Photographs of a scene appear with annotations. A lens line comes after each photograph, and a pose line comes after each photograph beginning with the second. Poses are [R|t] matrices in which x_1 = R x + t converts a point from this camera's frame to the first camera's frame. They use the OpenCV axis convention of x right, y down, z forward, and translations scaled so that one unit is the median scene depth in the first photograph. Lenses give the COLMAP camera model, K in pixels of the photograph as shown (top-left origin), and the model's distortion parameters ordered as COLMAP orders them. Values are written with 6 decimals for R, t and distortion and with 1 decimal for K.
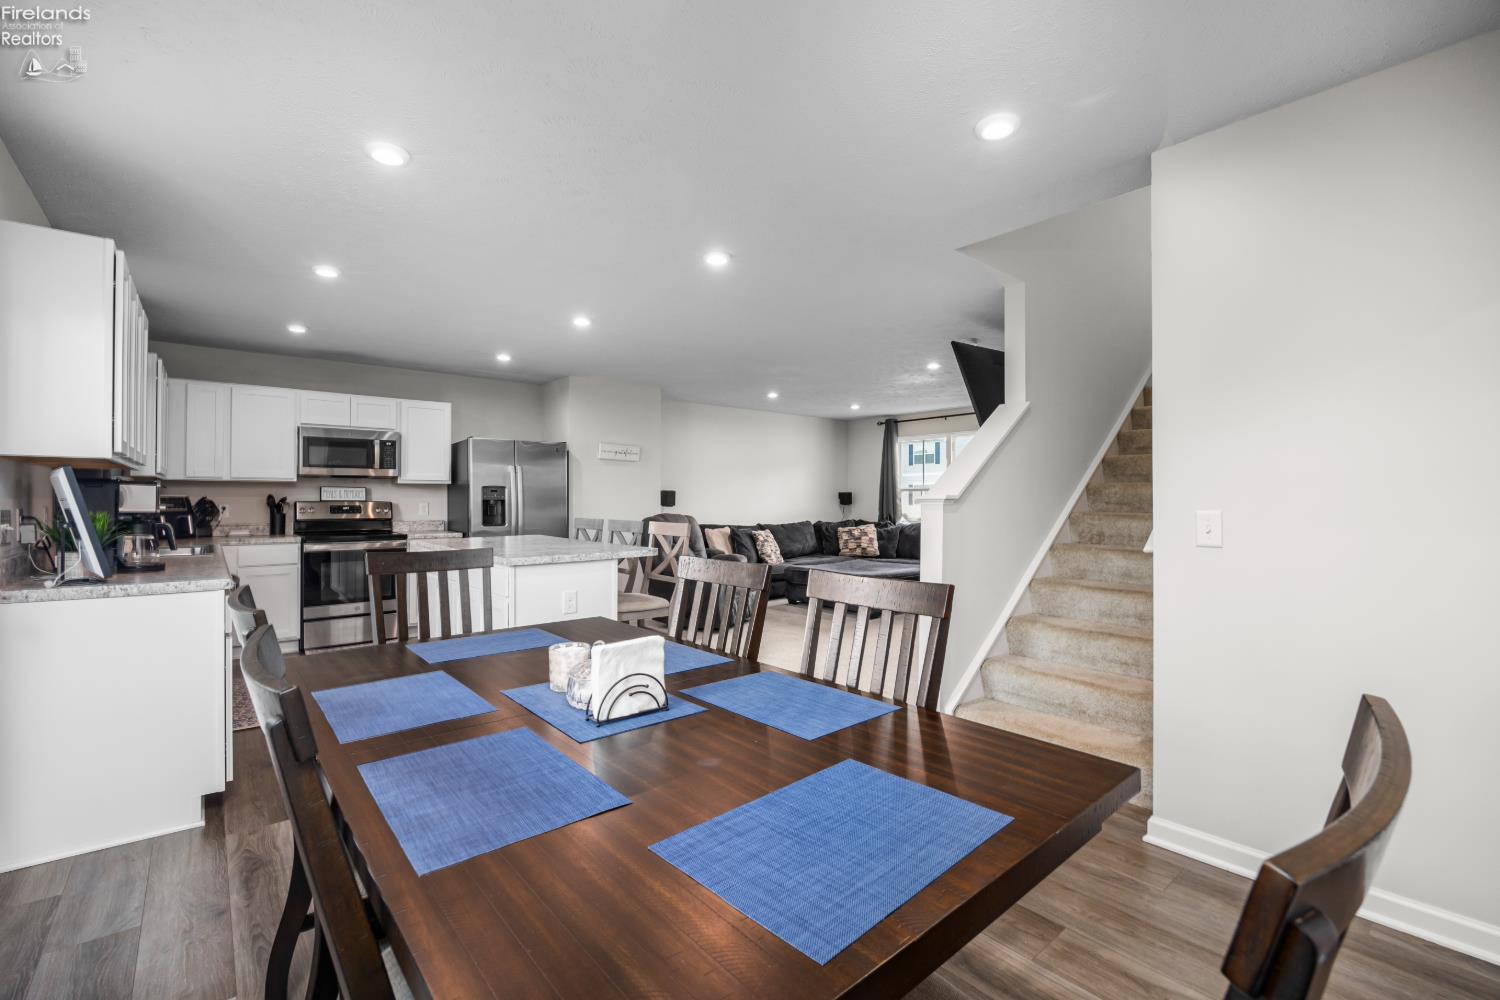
lens RADIAL K [[680.2, 0, 743.9], [0, 680.2, 497.8], [0, 0, 1]] dist [-0.001539, -0.000084]
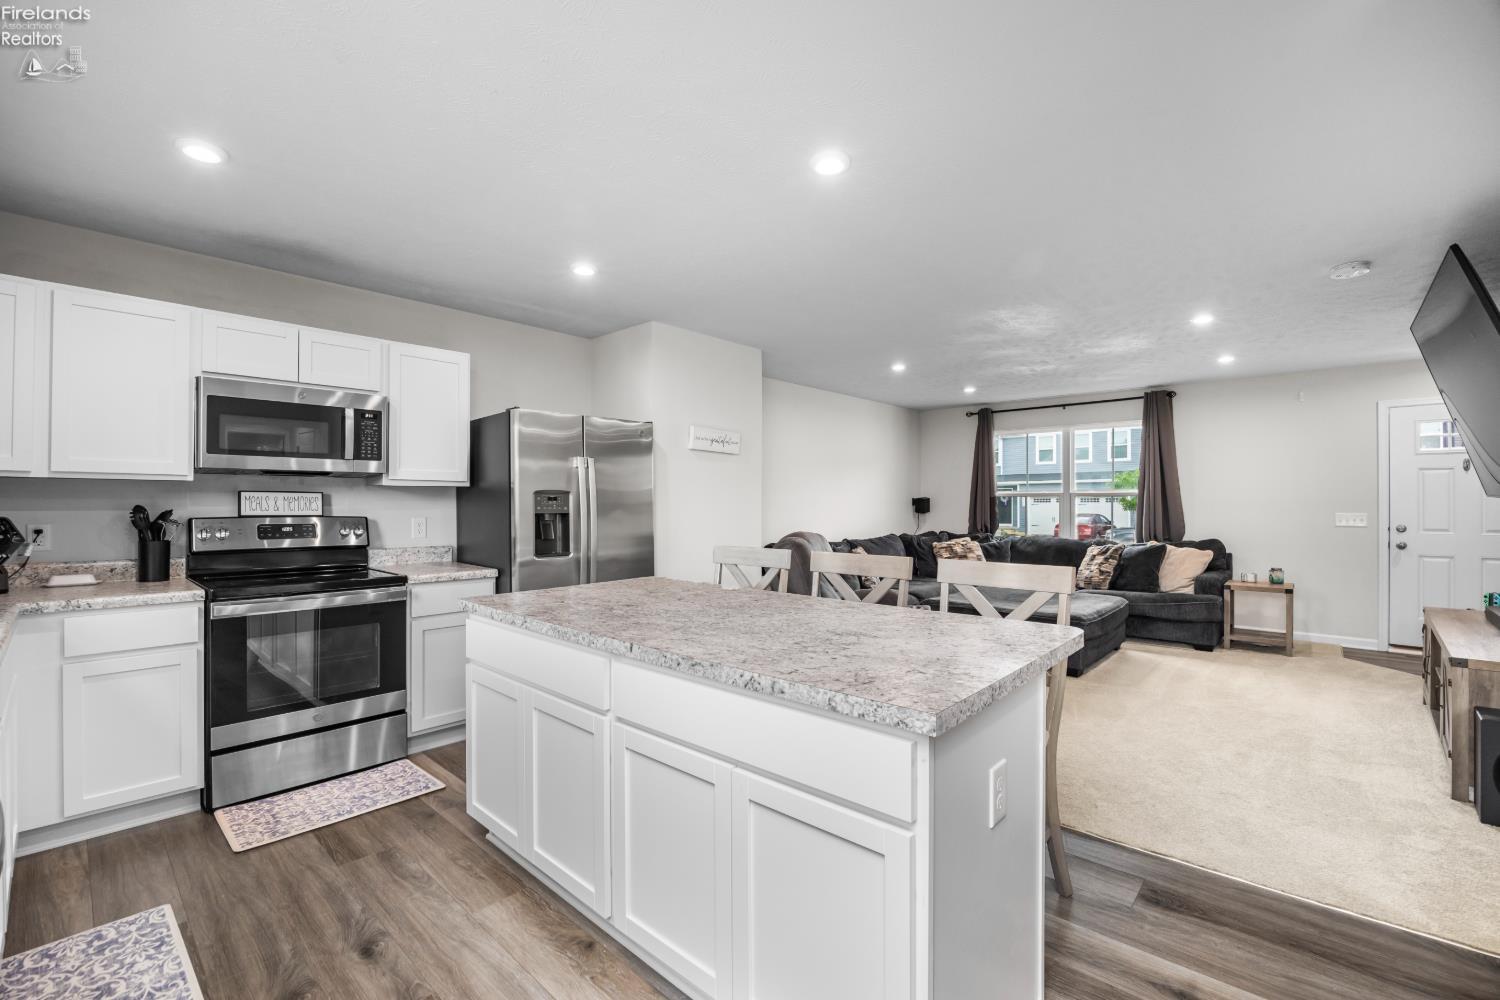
lens RADIAL K [[659.2, 0, 750.0], [0, 659.2, 500.0], [0, 0, 1]] dist [-0.010486, 0.000489]
pose [[0.990097, 0.000489, 0.140384, -0.256047], [-0.000434, 1.000000, -0.000426, -0.007982], [-0.140384, 0.000361, 0.990097, 0.370253]]
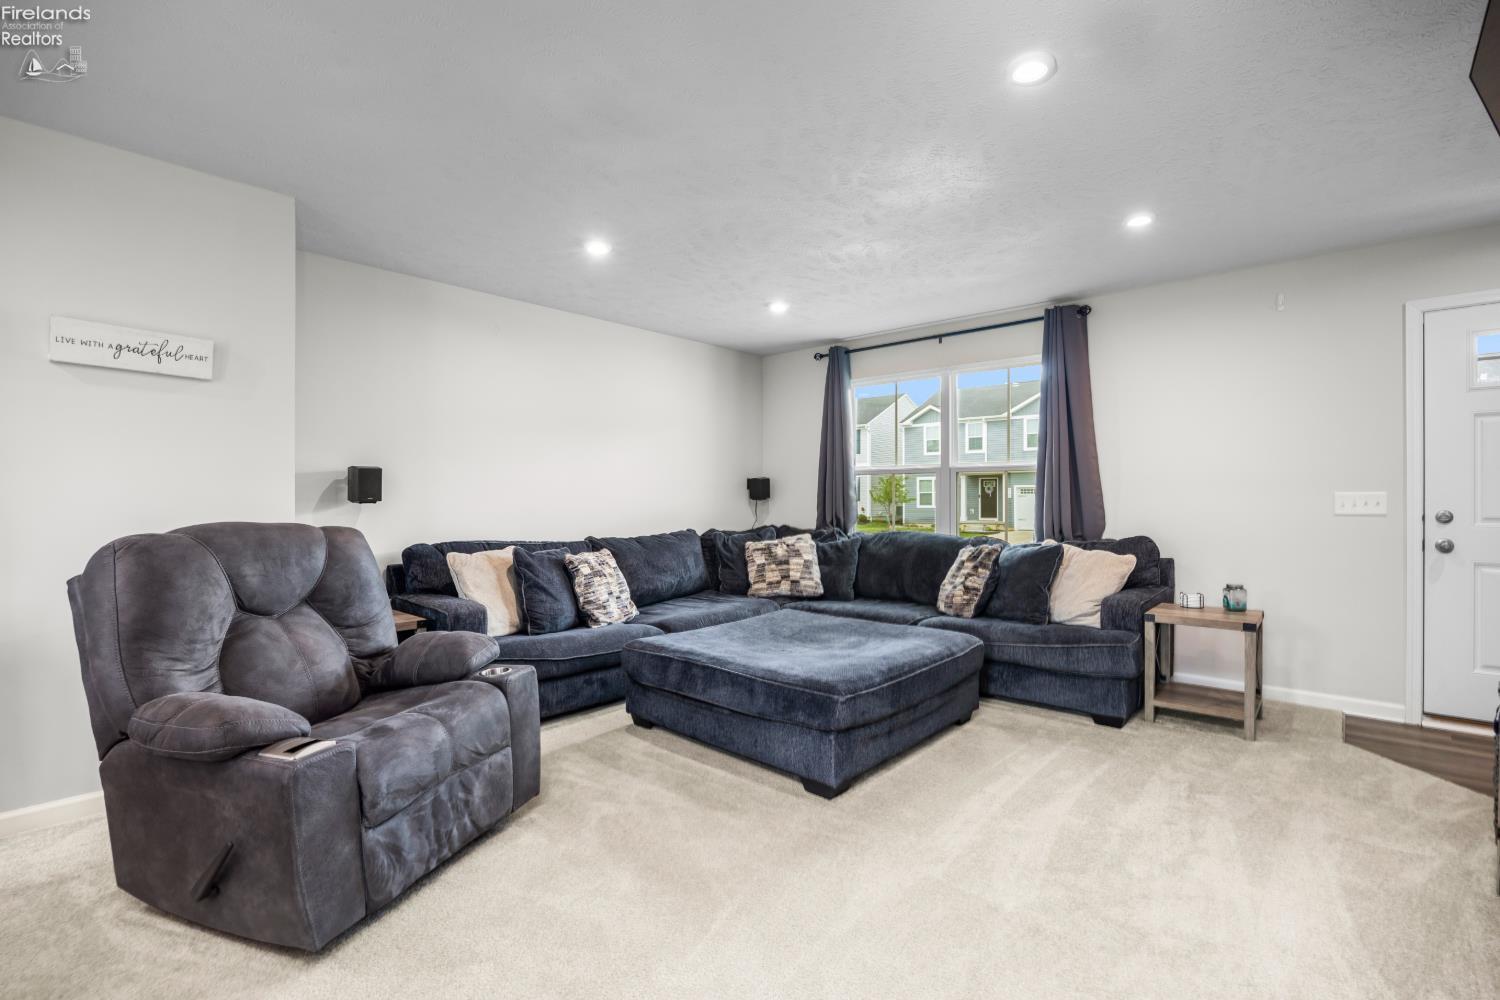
lens RADIAL K [[698.9, 0, 750.0], [0, 698.9, 500.0], [0, 0, 1]] dist [-0.005142, -0.000961]
pose [[0.989525, -0.001837, 0.144348, 0.086445], [0.000710, 0.999969, 0.007862, 0.009256], [-0.144358, -0.007677, 0.989496, 0.633534]]
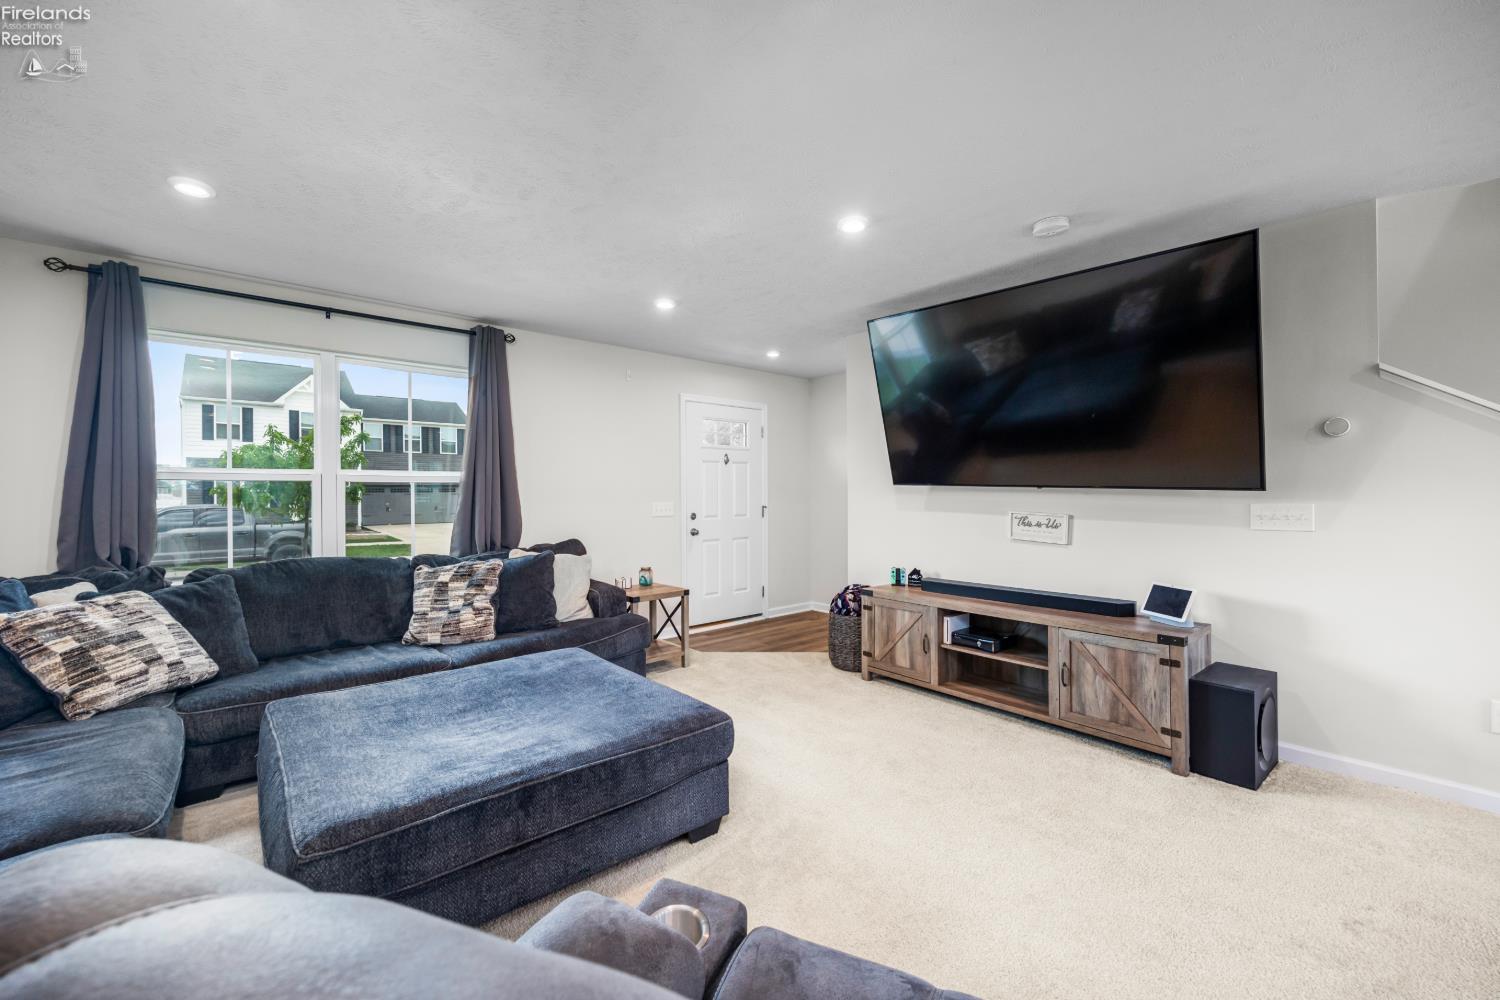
lens RADIAL K [[606.5, 0, 750.0], [0, 606.5, 500.0], [0, 0, 1]] dist [0.002107, 0.000184]
pose [[-0.037499, -0.009508, 0.999251, -0.143302], [0.000887, 0.999954, 0.009548, -0.002441], [-0.999296, 0.001244, -0.037488, 1.013872]]
